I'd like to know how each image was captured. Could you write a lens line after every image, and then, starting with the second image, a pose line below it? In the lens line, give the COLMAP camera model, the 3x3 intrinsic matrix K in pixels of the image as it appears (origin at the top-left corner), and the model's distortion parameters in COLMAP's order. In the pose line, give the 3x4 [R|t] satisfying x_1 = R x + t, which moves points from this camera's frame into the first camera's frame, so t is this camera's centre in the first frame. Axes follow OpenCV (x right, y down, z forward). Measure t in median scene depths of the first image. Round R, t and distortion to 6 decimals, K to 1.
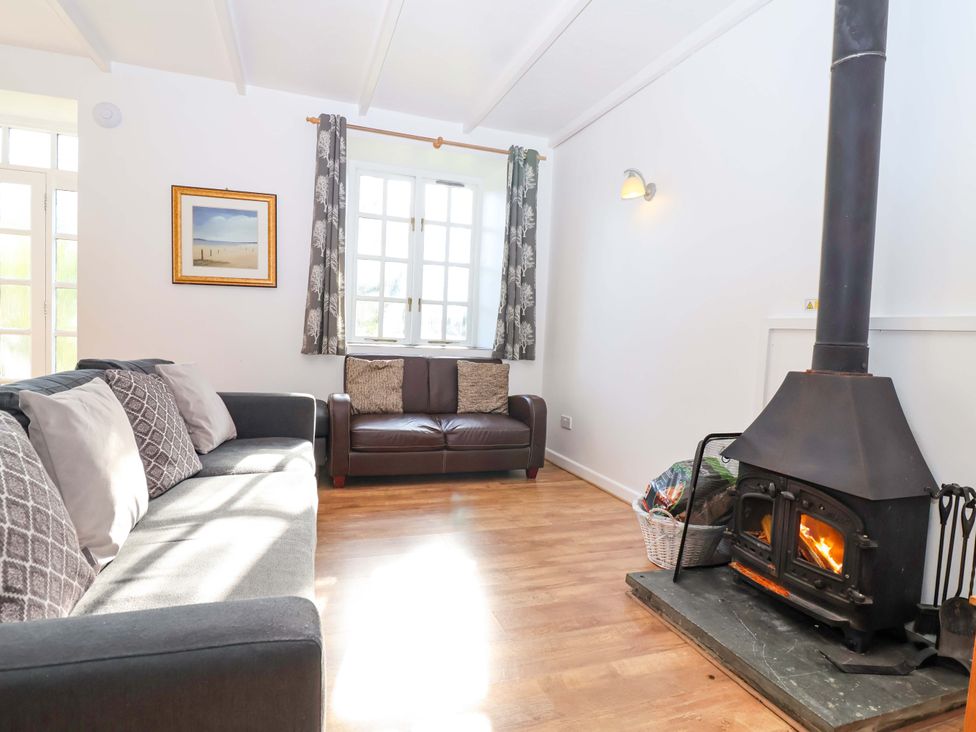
lens RADIAL K [[532.1, 0, 483.7], [0, 532.1, 363.4], [0, 0, 1]] dist [0.000733, -0.015577]
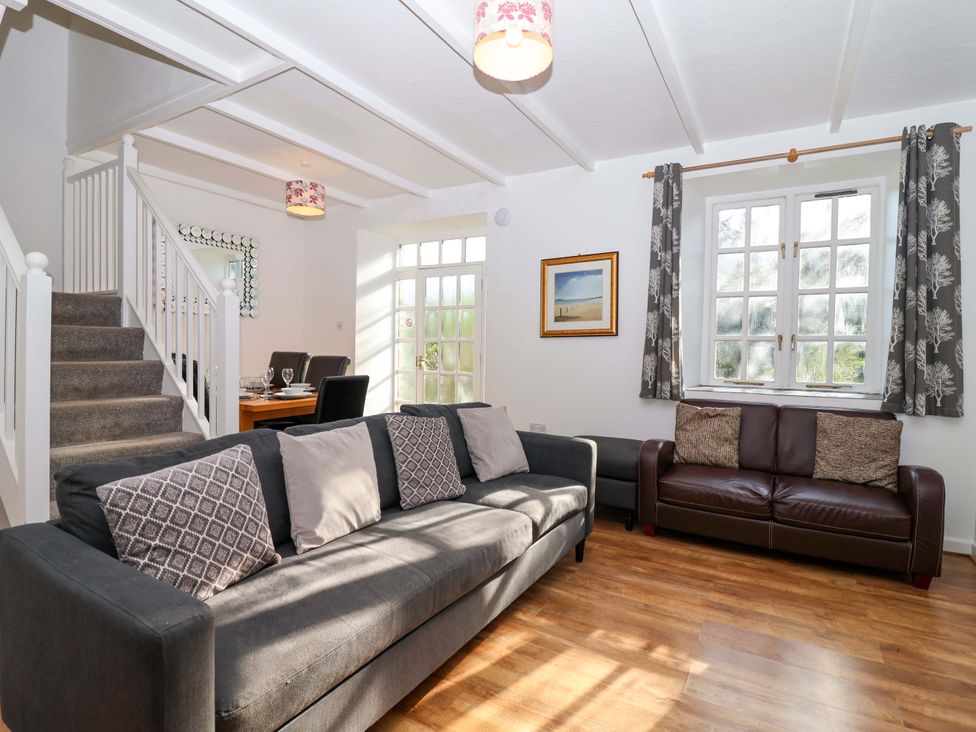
lens RADIAL K [[509.3, 0, 485.6], [0, 509.3, 362.4], [0, 0, 1]] dist [0.001922, -0.013911]
pose [[0.651123, -0.011703, -0.758882, 0.223639], [-0.032296, 0.998548, -0.043109, -0.033973], [0.758284, 0.052579, 0.649800, 0.119300]]
